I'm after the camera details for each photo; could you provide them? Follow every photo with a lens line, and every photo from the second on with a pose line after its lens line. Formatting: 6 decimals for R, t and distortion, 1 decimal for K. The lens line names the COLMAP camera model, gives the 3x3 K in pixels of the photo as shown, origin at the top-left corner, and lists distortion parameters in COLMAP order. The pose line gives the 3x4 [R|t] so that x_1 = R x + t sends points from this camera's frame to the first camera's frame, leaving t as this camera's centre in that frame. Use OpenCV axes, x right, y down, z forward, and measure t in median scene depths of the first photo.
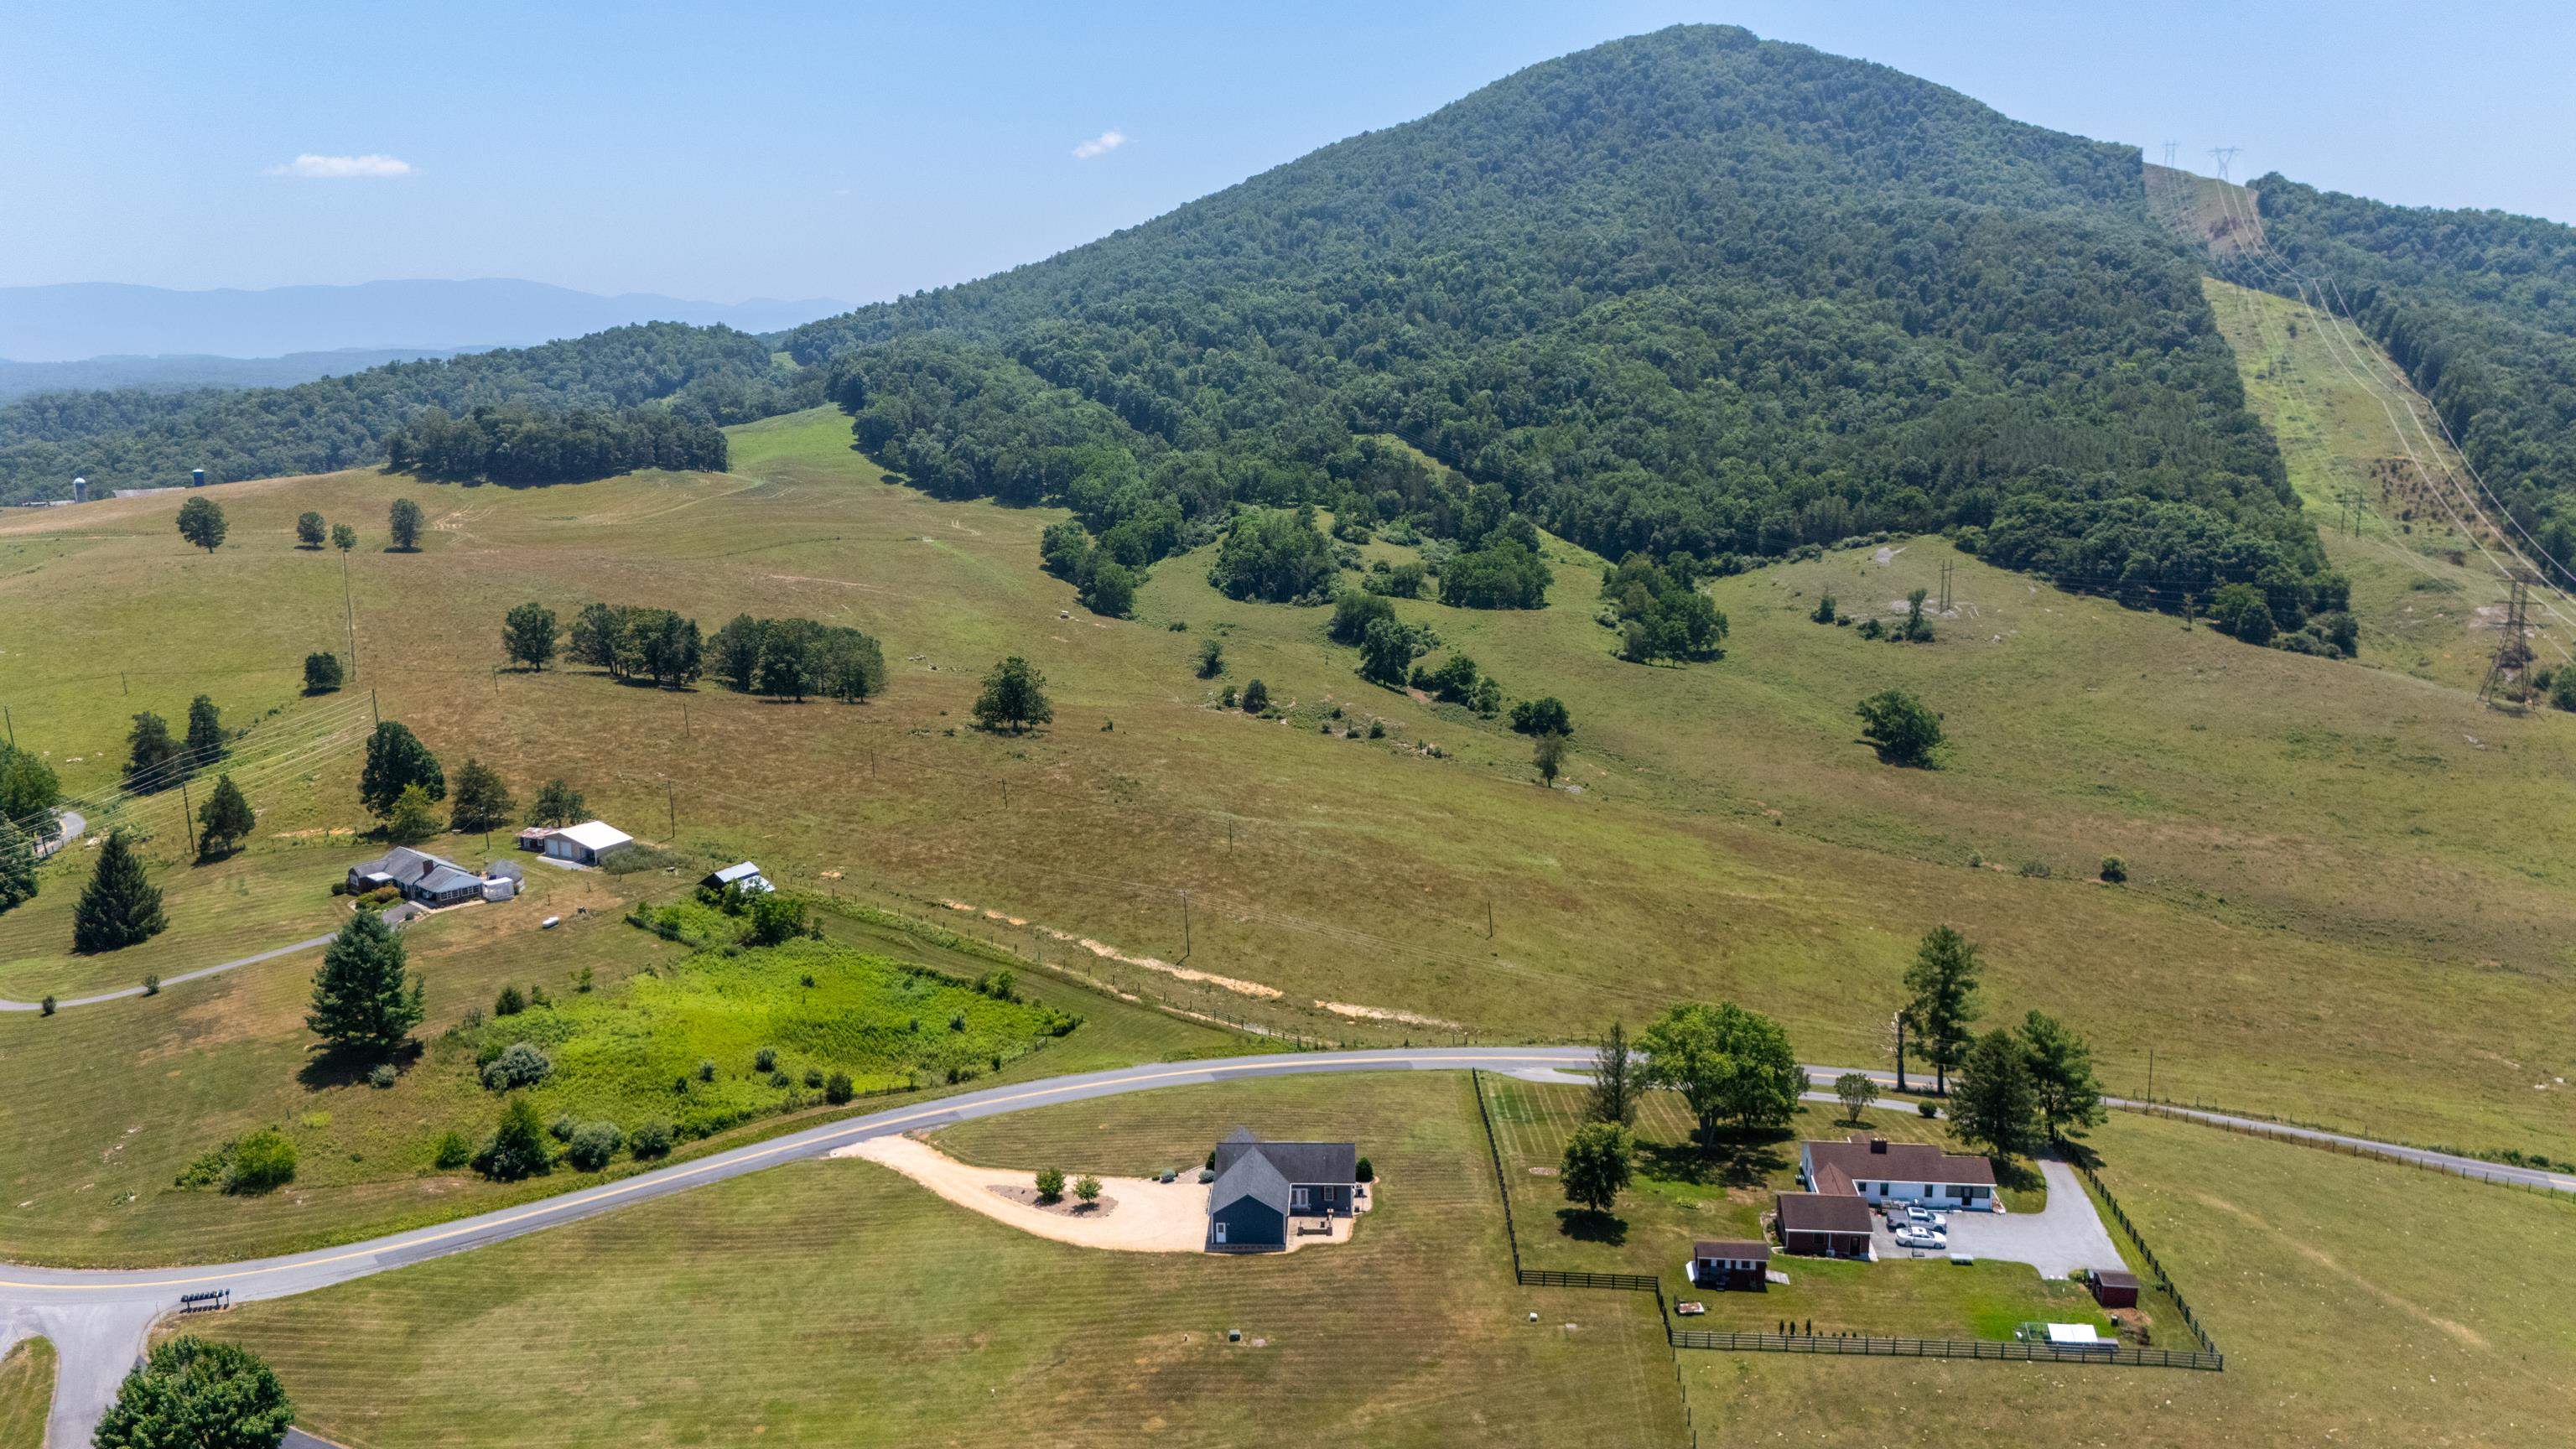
lens RADIAL K [[1908.1, 0, 1286.5], [0, 1908.1, 728.7], [0, 0, 1]] dist [0.069719, -0.069909]
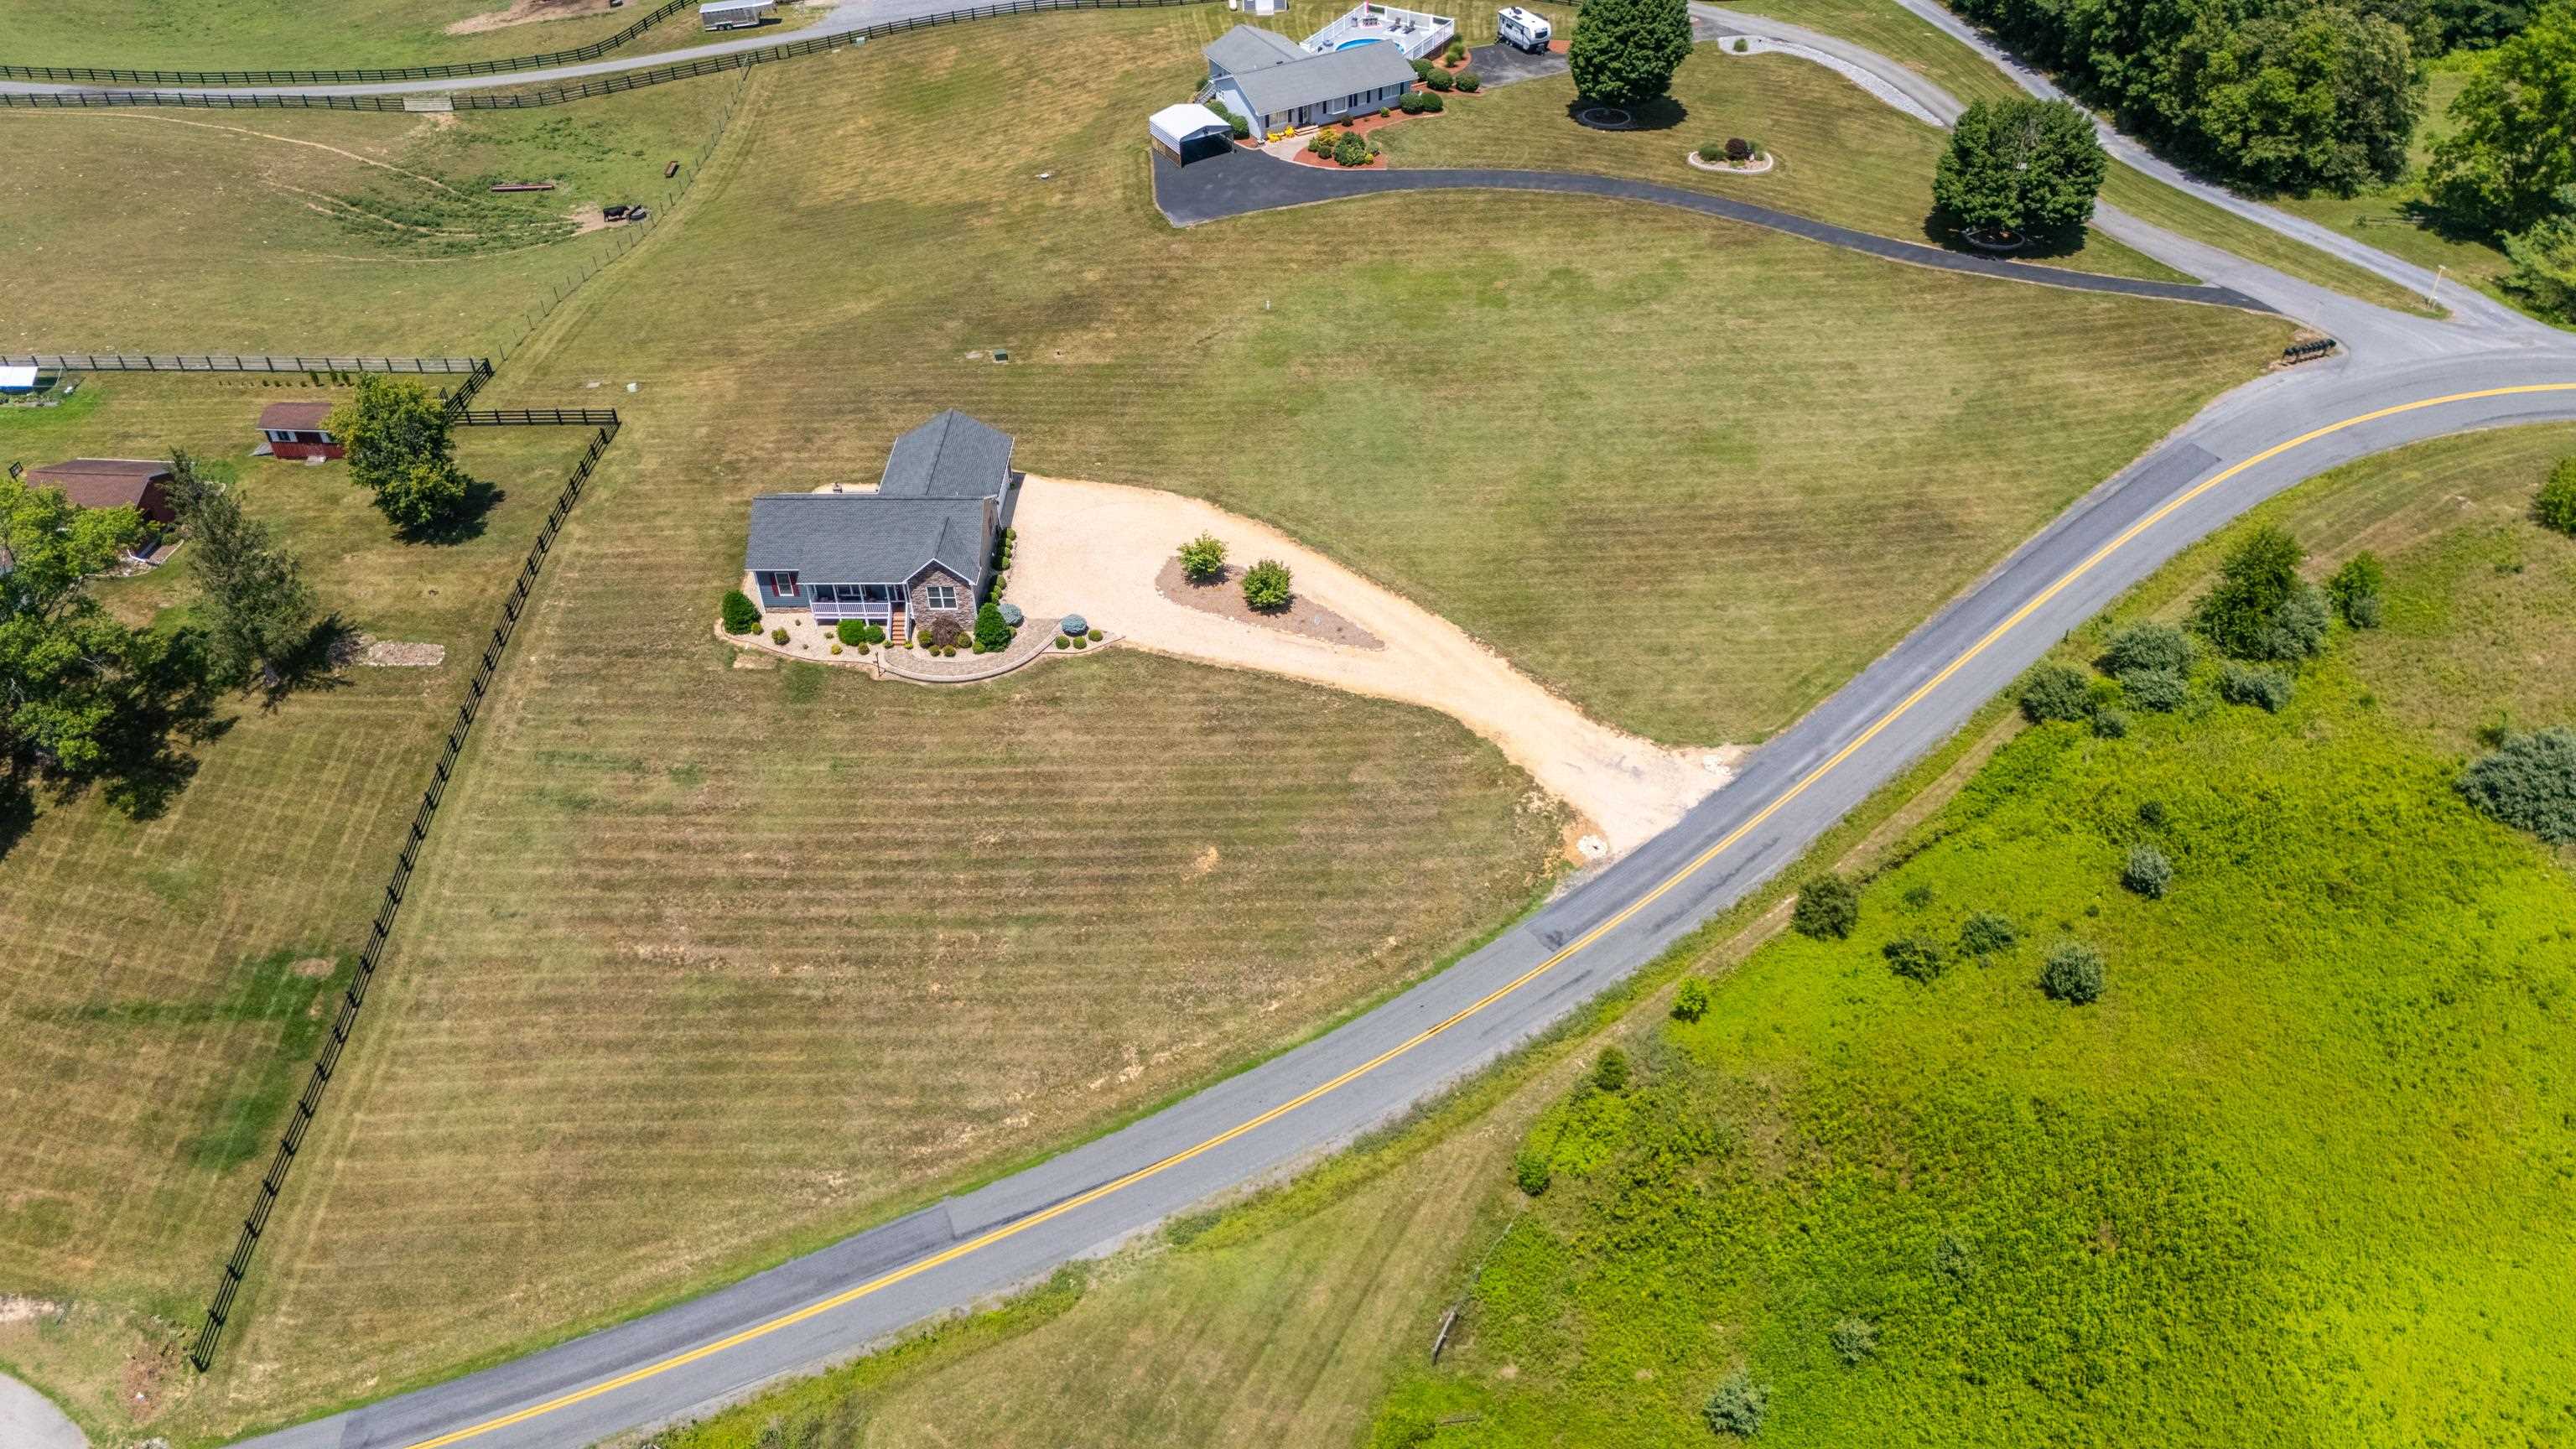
lens RADIAL K [[1903.0, 0, 1290.0], [0, 1903.0, 731.4], [0, 0, 1]] dist [0.085193, -0.097109]
pose [[-0.999355, 0.033031, 0.014120, -0.034296], [0.031680, 0.625079, 0.779918, -0.050873], [0.016935, 0.779862, -0.625722, 0.351767]]
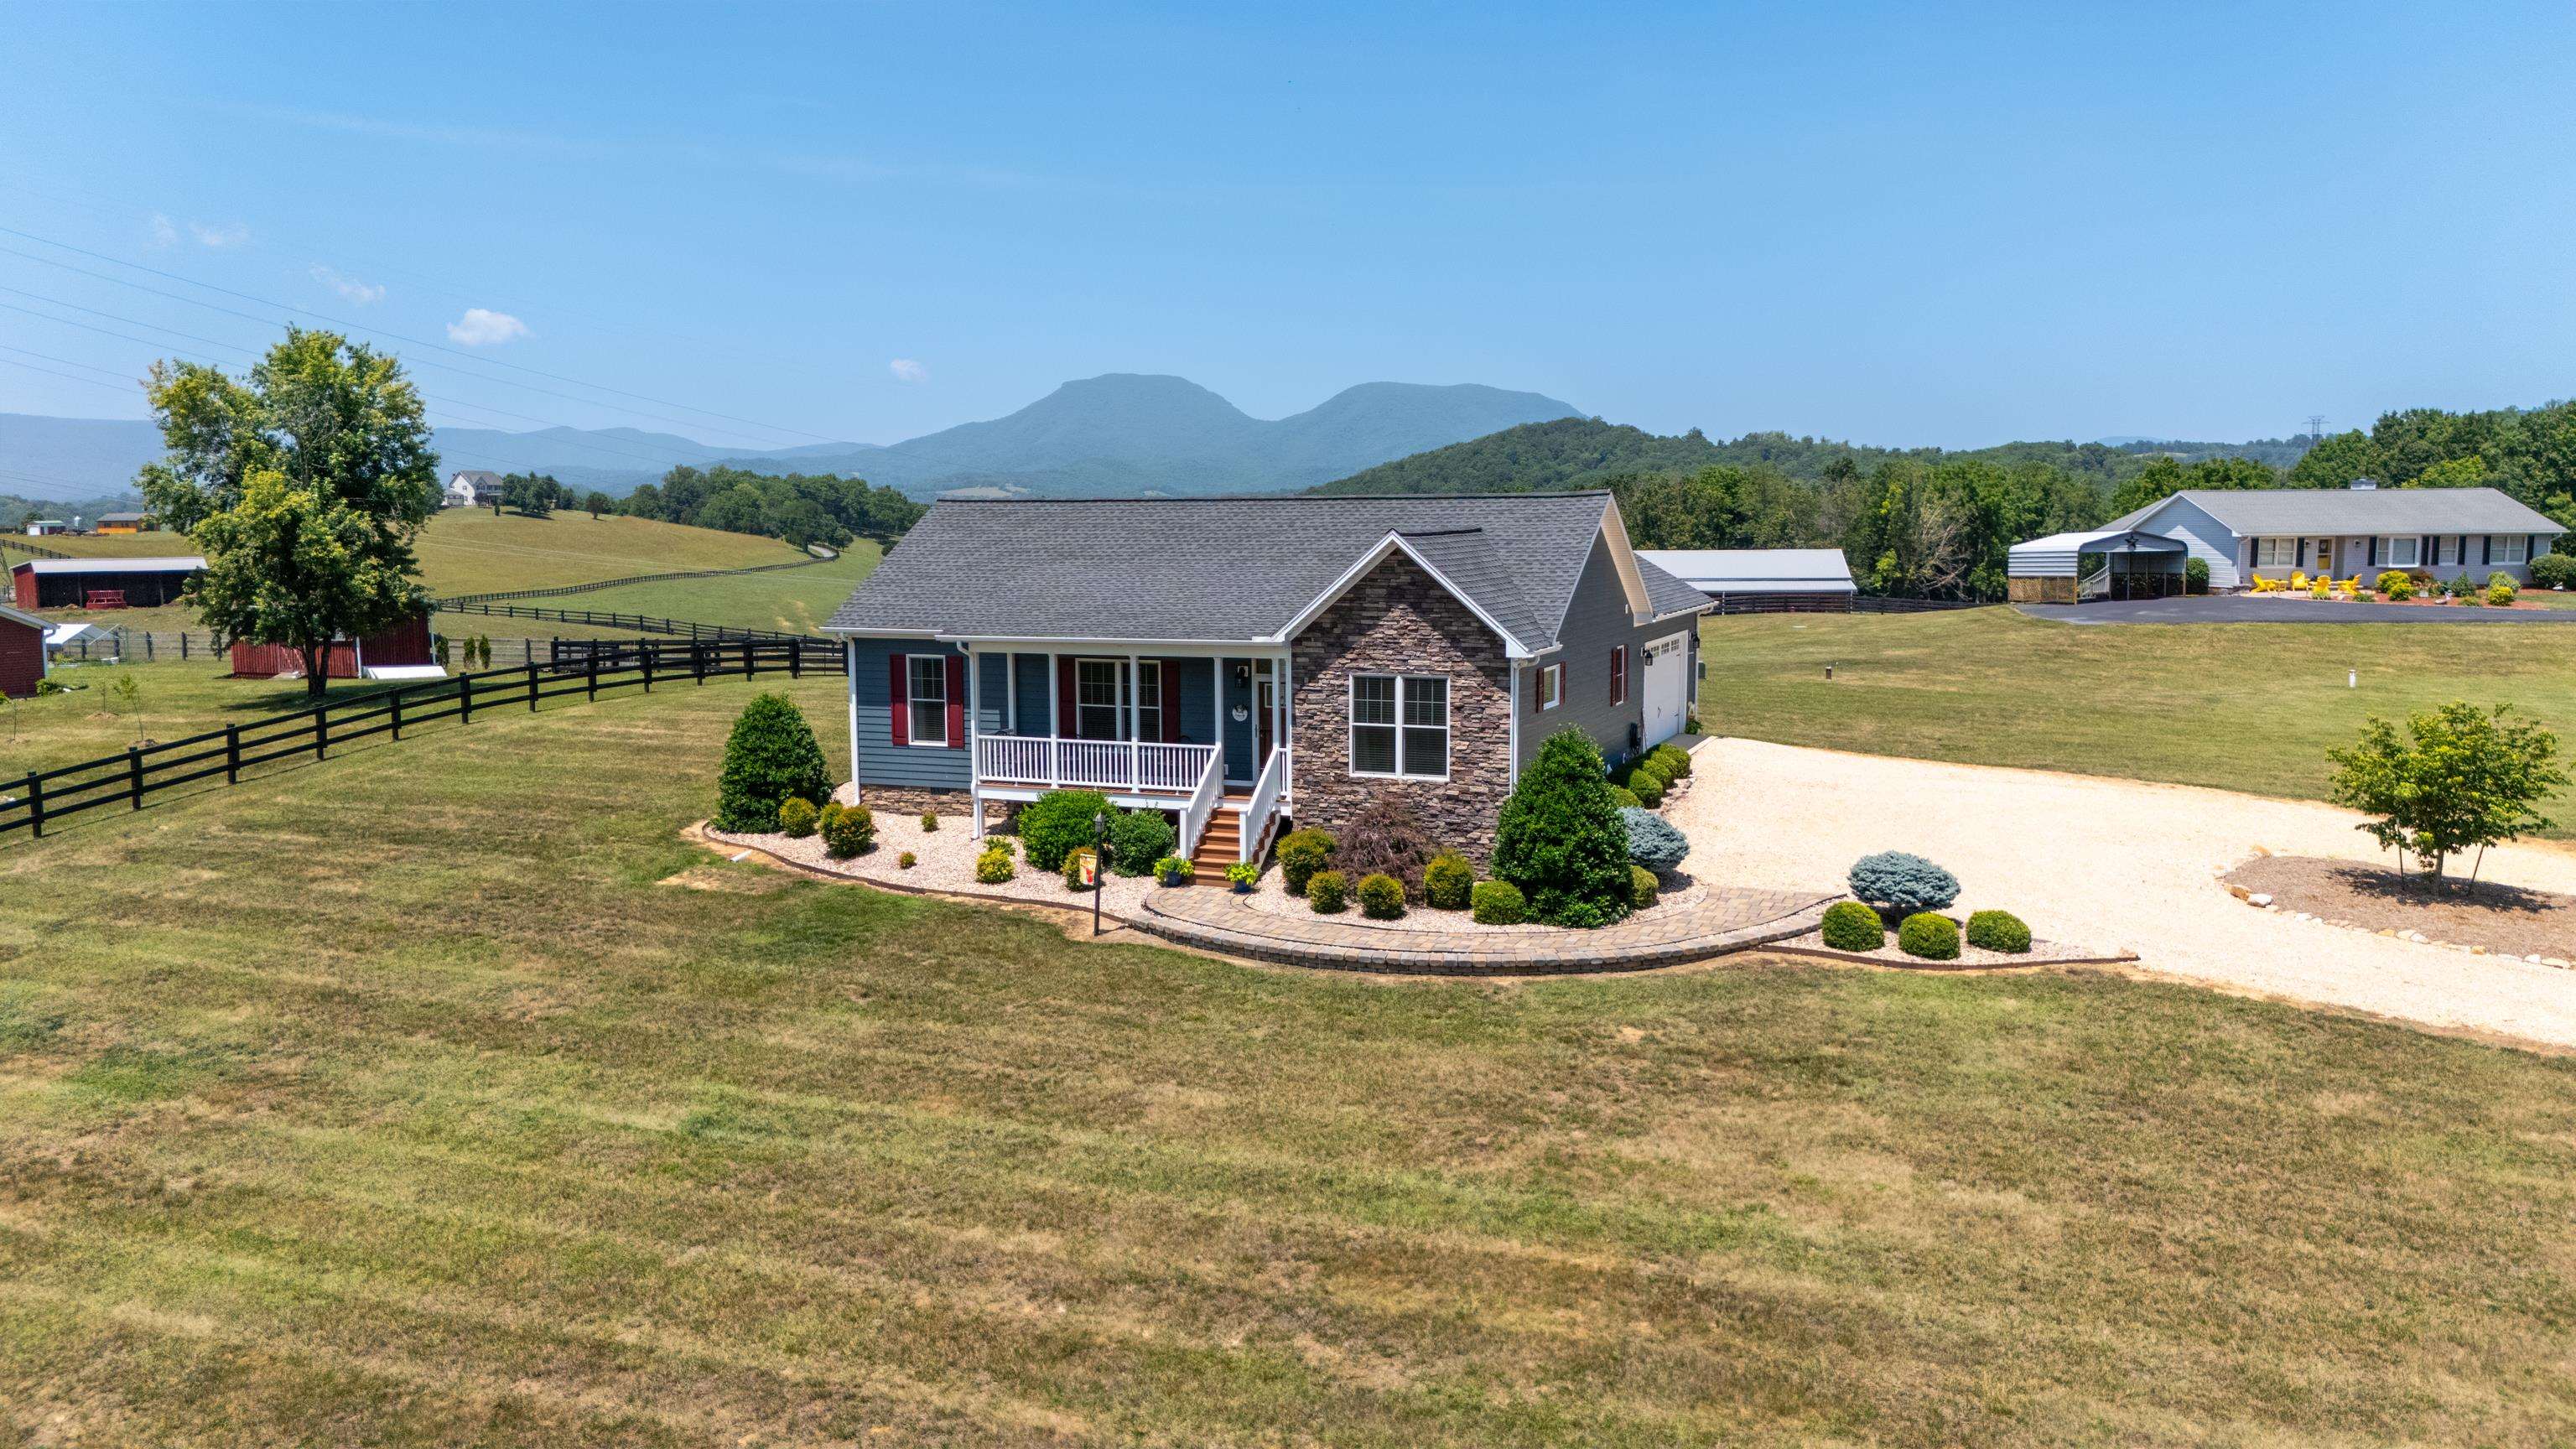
lens RADIAL K [[1903.0, 0, 1290.0], [0, 1903.0, 731.4], [0, 0, 1]] dist [0.085193, -0.097109]
pose [[-0.939585, -0.019736, 0.341747, -0.017100], [0.086401, 0.952341, 0.292543, 0.044624], [-0.331233, 0.304396, -0.893100, 0.287261]]
